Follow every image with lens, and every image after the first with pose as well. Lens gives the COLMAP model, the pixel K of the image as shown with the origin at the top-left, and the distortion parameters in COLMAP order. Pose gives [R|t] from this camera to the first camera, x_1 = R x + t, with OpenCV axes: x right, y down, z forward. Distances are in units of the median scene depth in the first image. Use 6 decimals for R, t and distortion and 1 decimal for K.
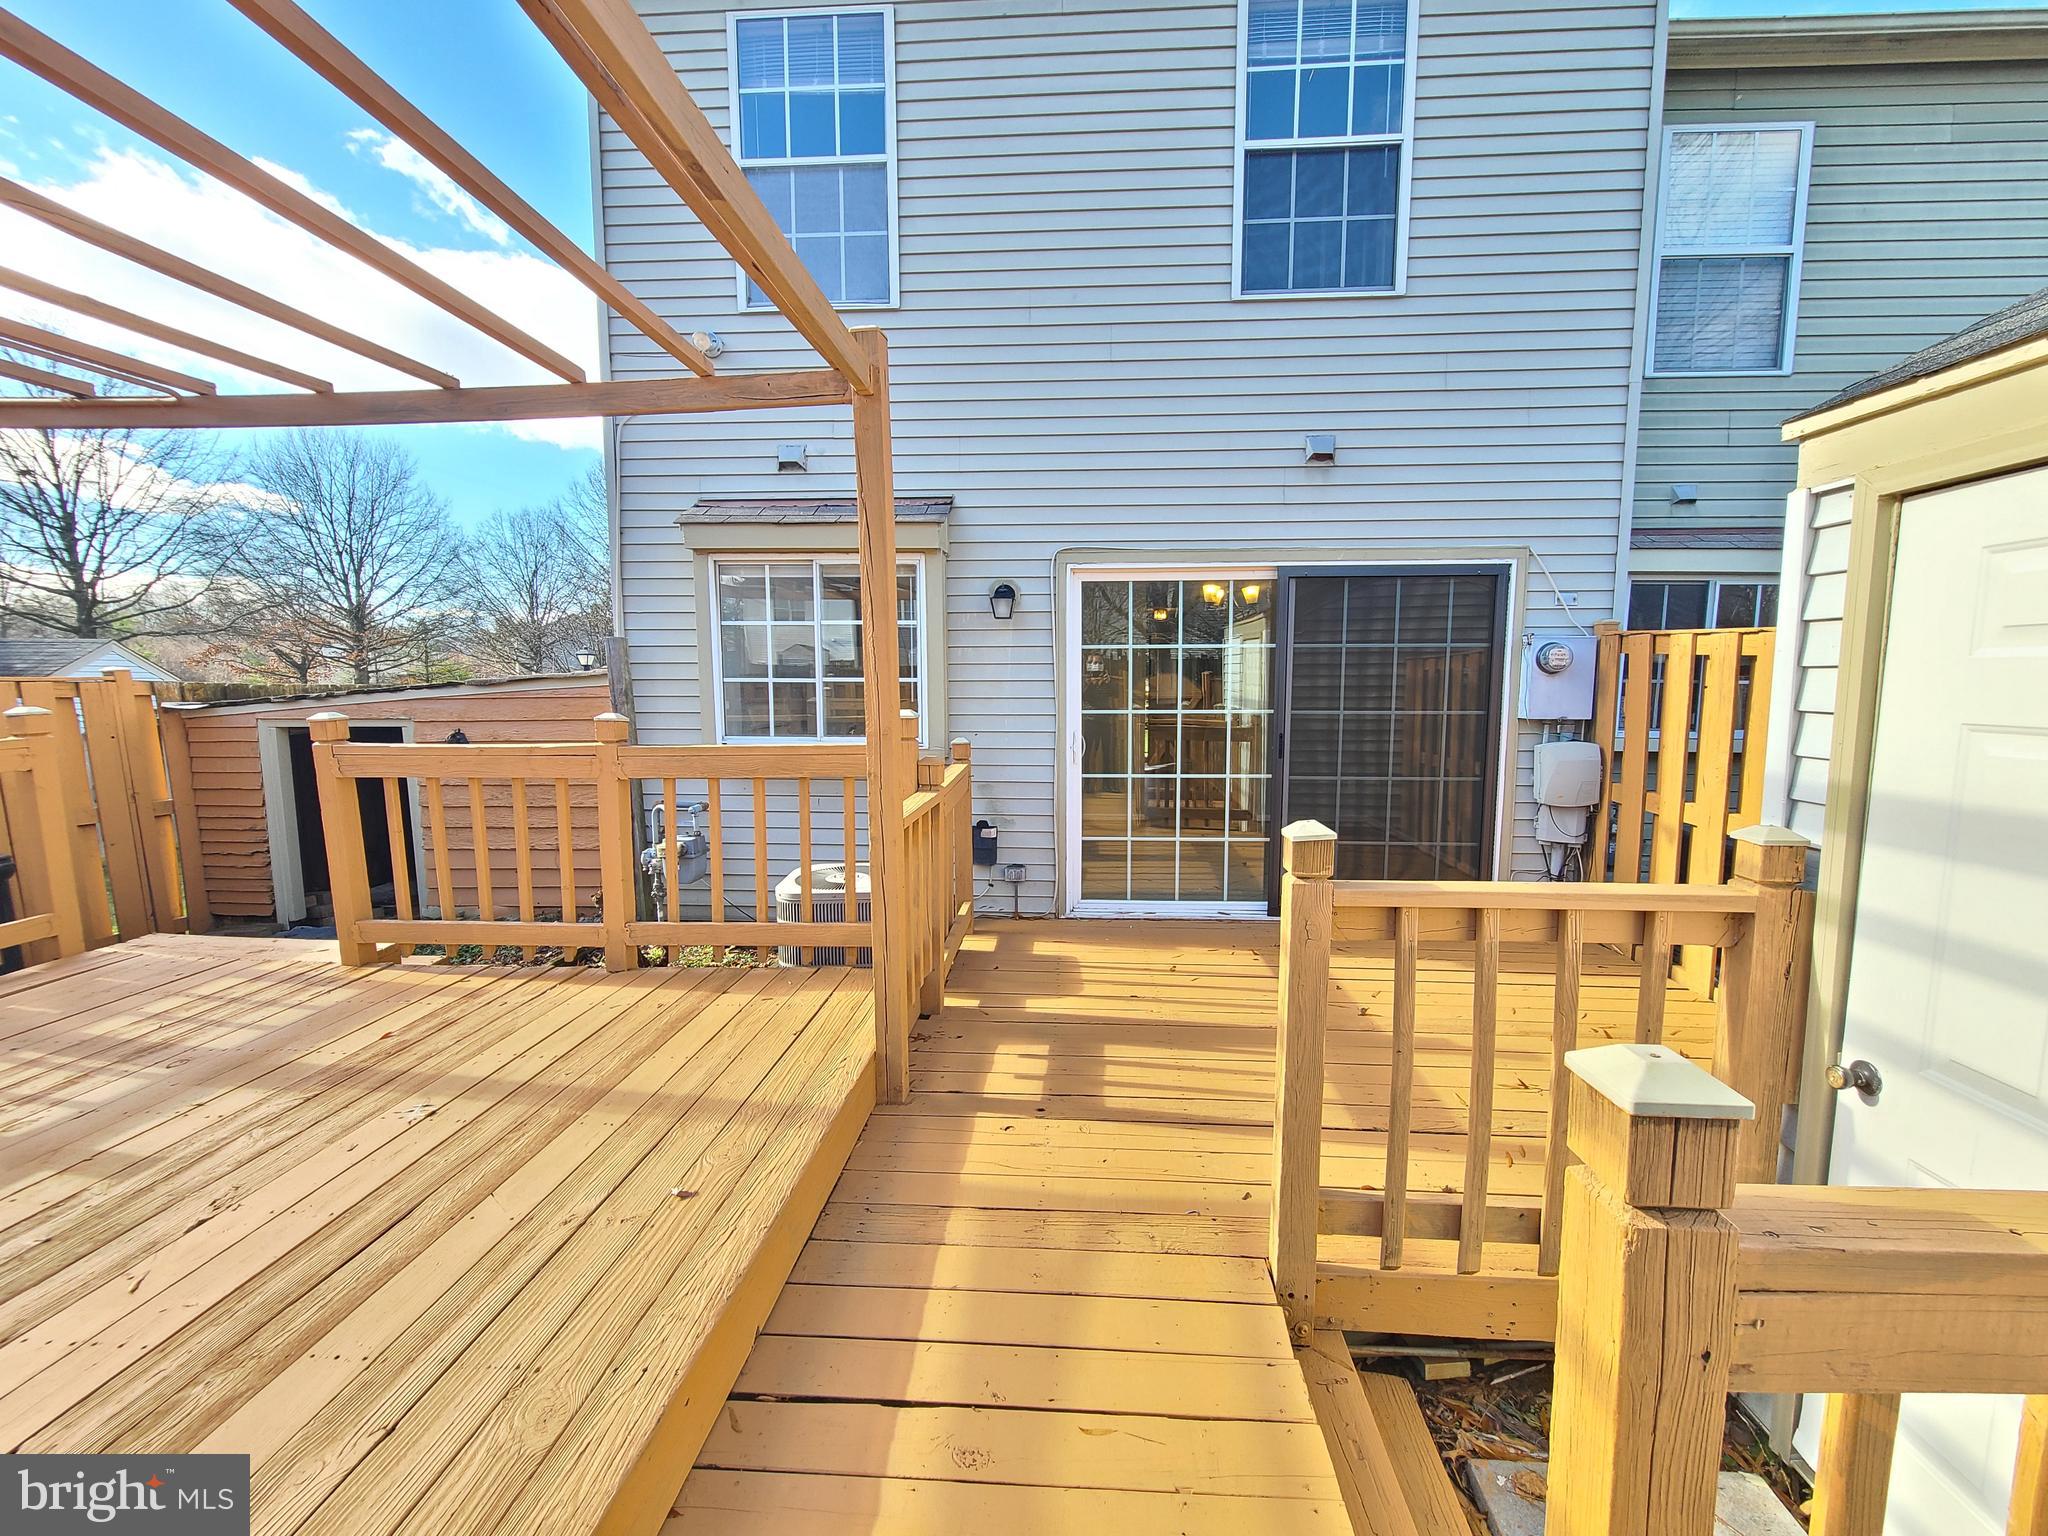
lens RADIAL K [[832.4, 0, 1039.8], [0, 832.4, 770.1], [0, 0, 1]] dist [0.001996, -0.002257]
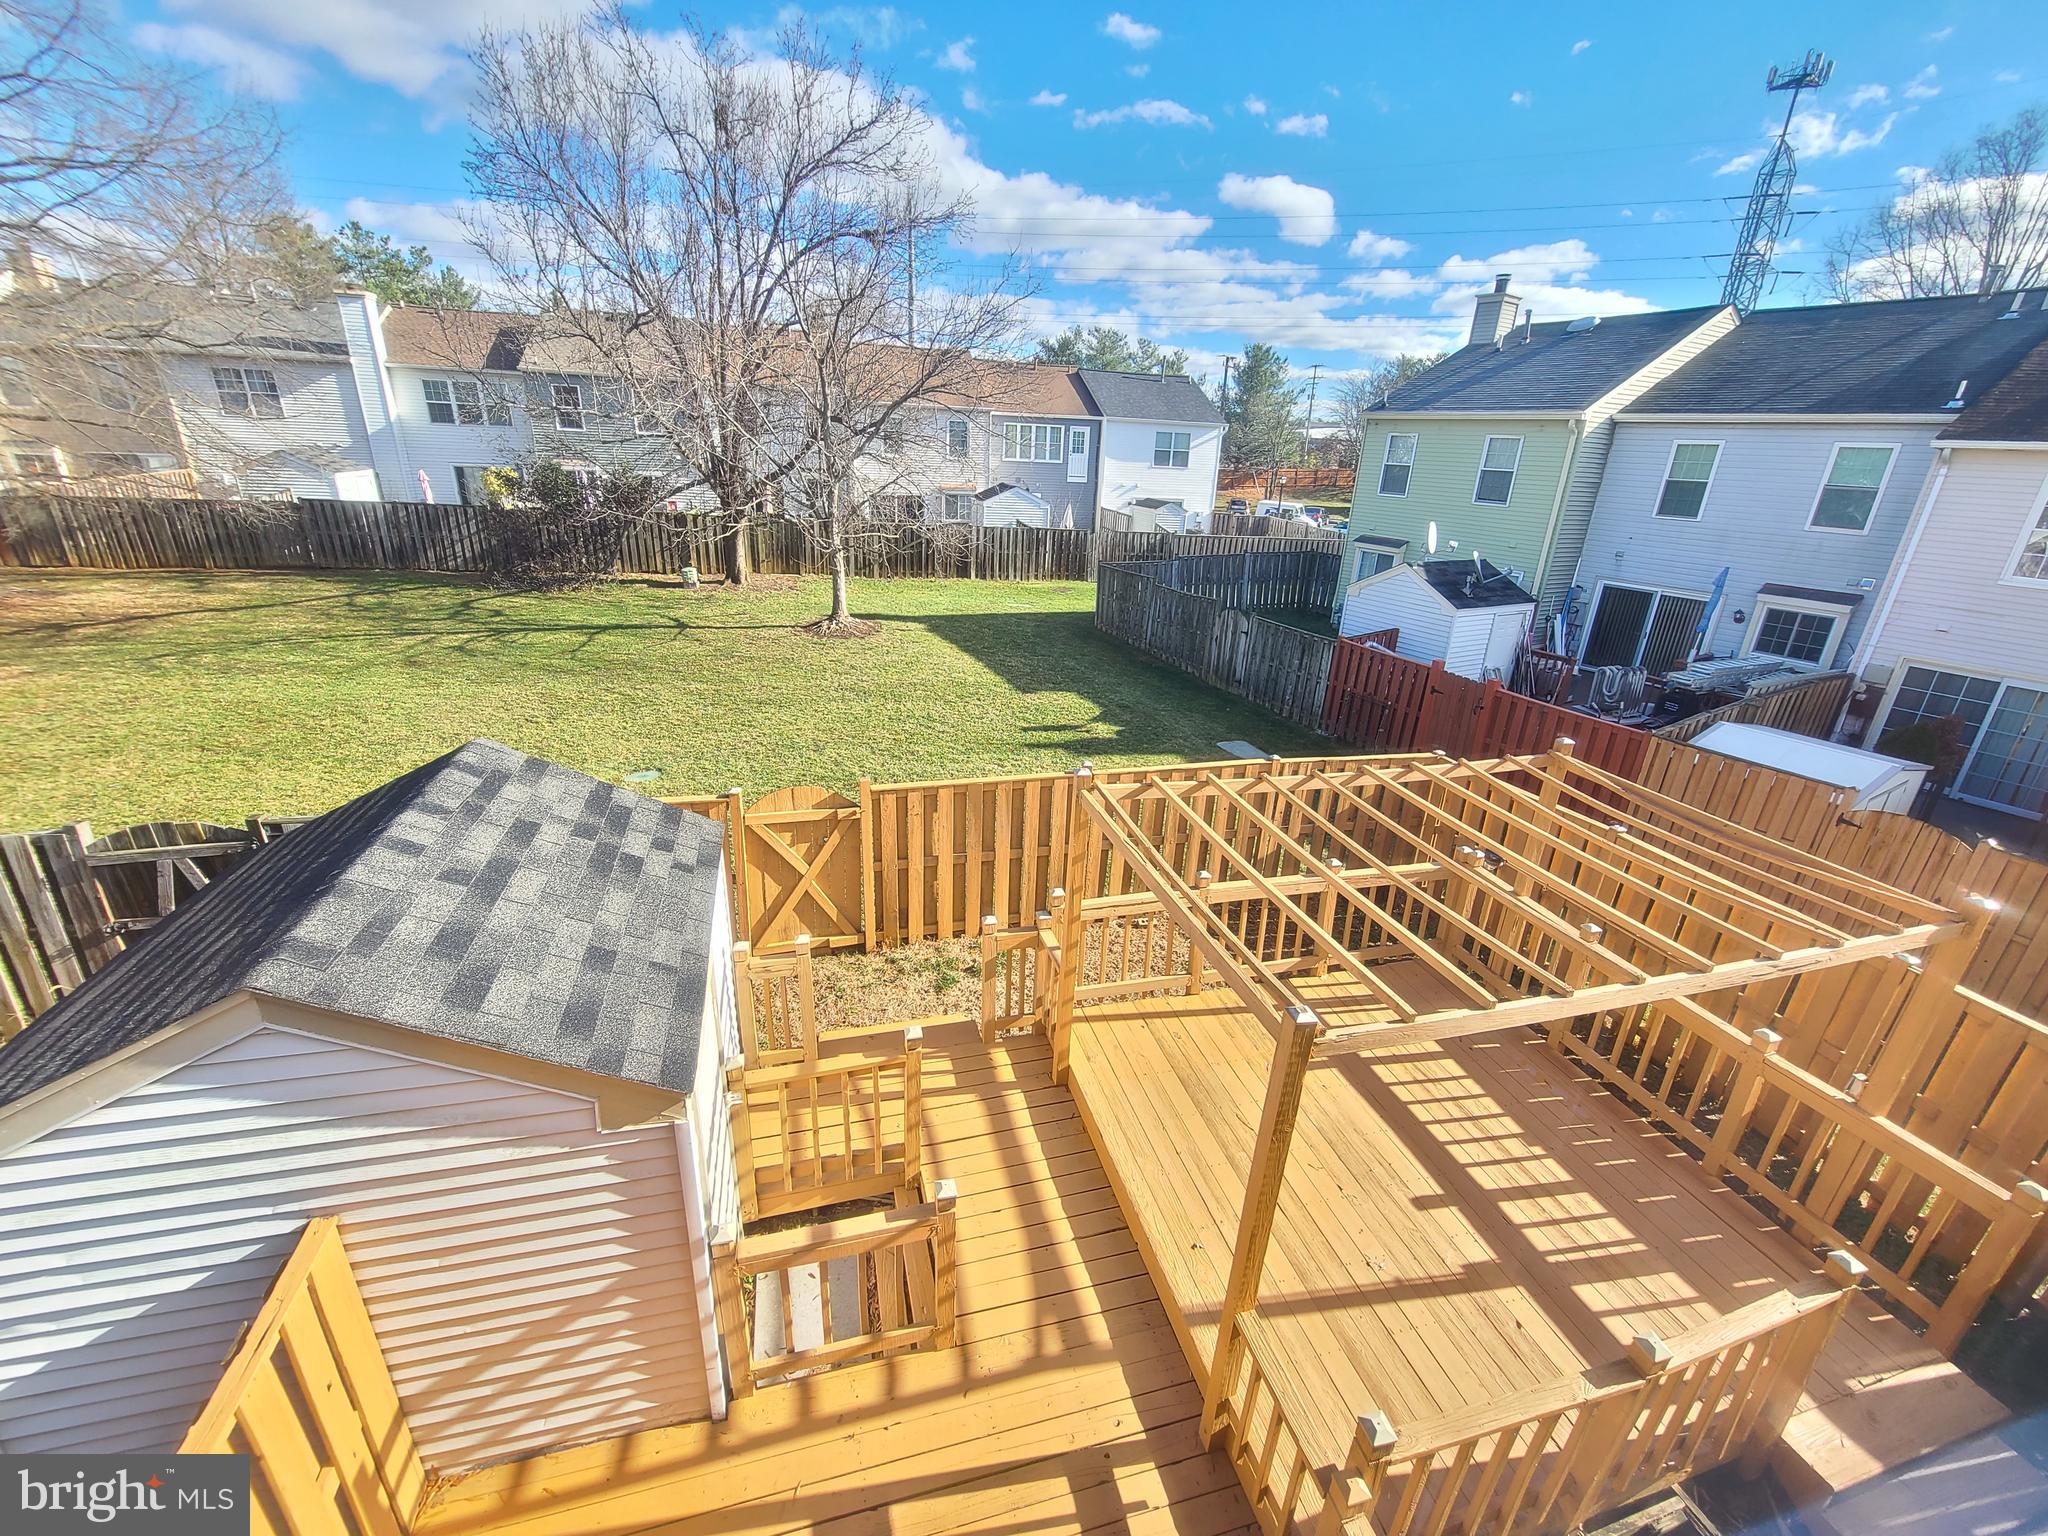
lens RADIAL K [[832.4, 0, 1043.7], [0, 832.4, 770.9], [0, 0, 1]] dist [0.001996, -0.002257]
pose [[-0.940687, 0.078632, -0.330037, 0.400315], [-0.085507, 0.886424, 0.454908, -1.057014], [0.328323, 0.456147, -0.827124, 1.328907]]
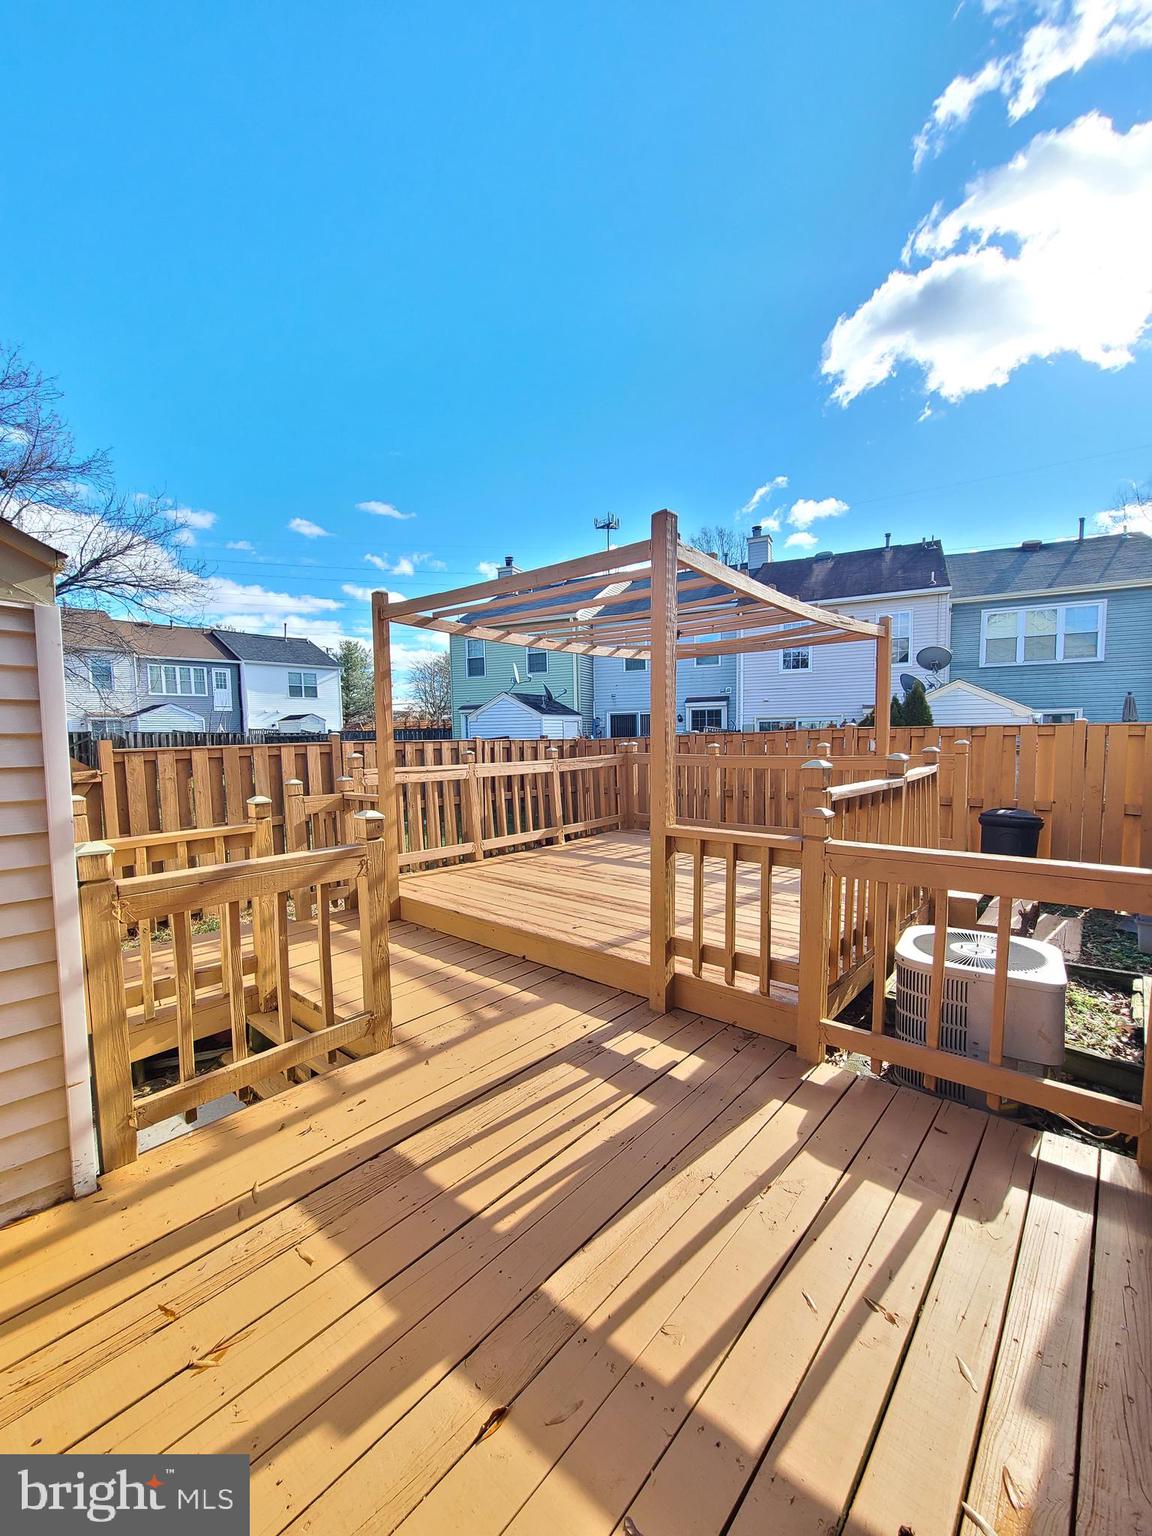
lens RADIAL K [[624.3, 0, 576.1], [0, 624.3, 776.5], [0, 0, 1]] dist [0.001996, -0.002257]
pose [[-0.606640, 0.066298, -0.792208, 0.679031], [-0.070289, 0.988141, 0.136520, -0.146457], [0.791864, 0.138501, -0.594785, 1.275093]]
